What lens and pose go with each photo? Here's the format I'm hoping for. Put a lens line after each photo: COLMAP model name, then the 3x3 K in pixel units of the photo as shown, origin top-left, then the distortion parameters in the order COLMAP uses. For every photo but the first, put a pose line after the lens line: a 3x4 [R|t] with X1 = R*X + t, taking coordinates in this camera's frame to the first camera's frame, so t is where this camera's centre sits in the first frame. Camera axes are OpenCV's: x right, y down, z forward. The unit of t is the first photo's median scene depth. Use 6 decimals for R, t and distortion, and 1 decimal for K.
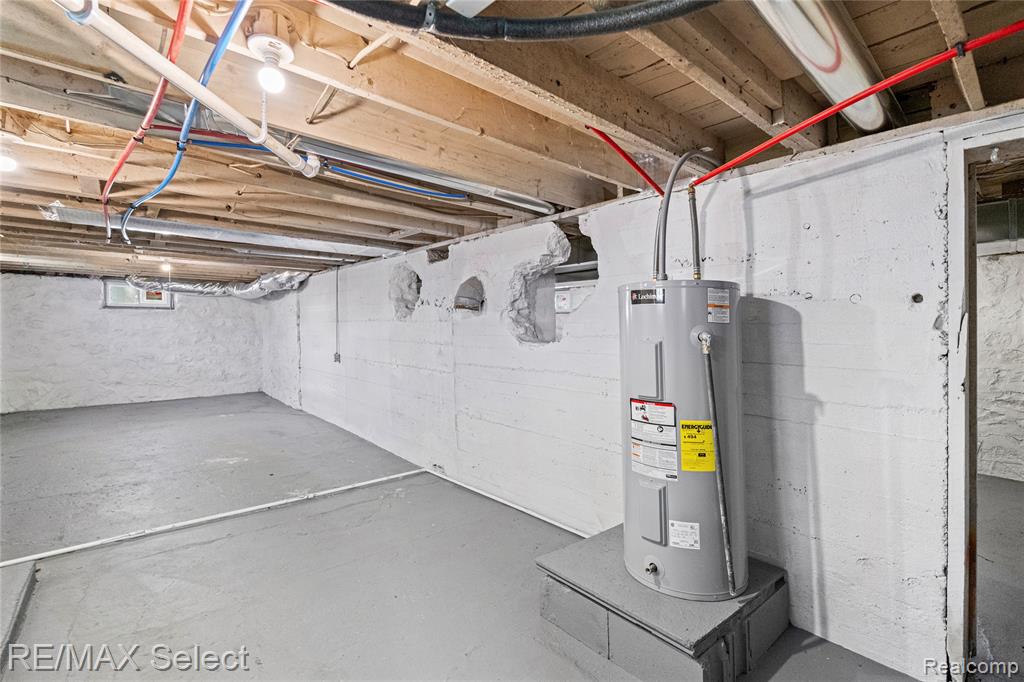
lens RADIAL K [[458.2, 0, 518.1], [0, 458.2, 336.7], [0, 0, 1]] dist [-0.002798, 0.000154]
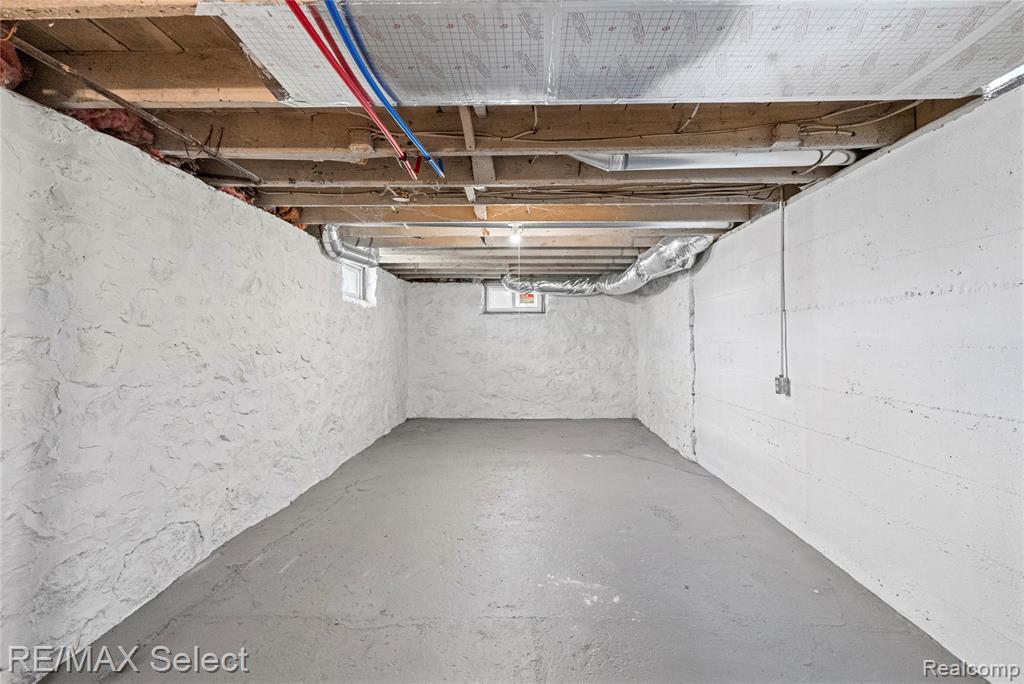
lens RADIAL K [[458.2, 0, 516.0], [0, 458.2, 343.0], [0, 0, 1]] dist [-0.002798, 0.000154]
pose [[0.726434, -0.001266, -0.687235, -0.210870], [-0.011075, 0.999847, -0.013549, 0.008386], [0.687147, 0.017453, 0.726309, 0.356362]]
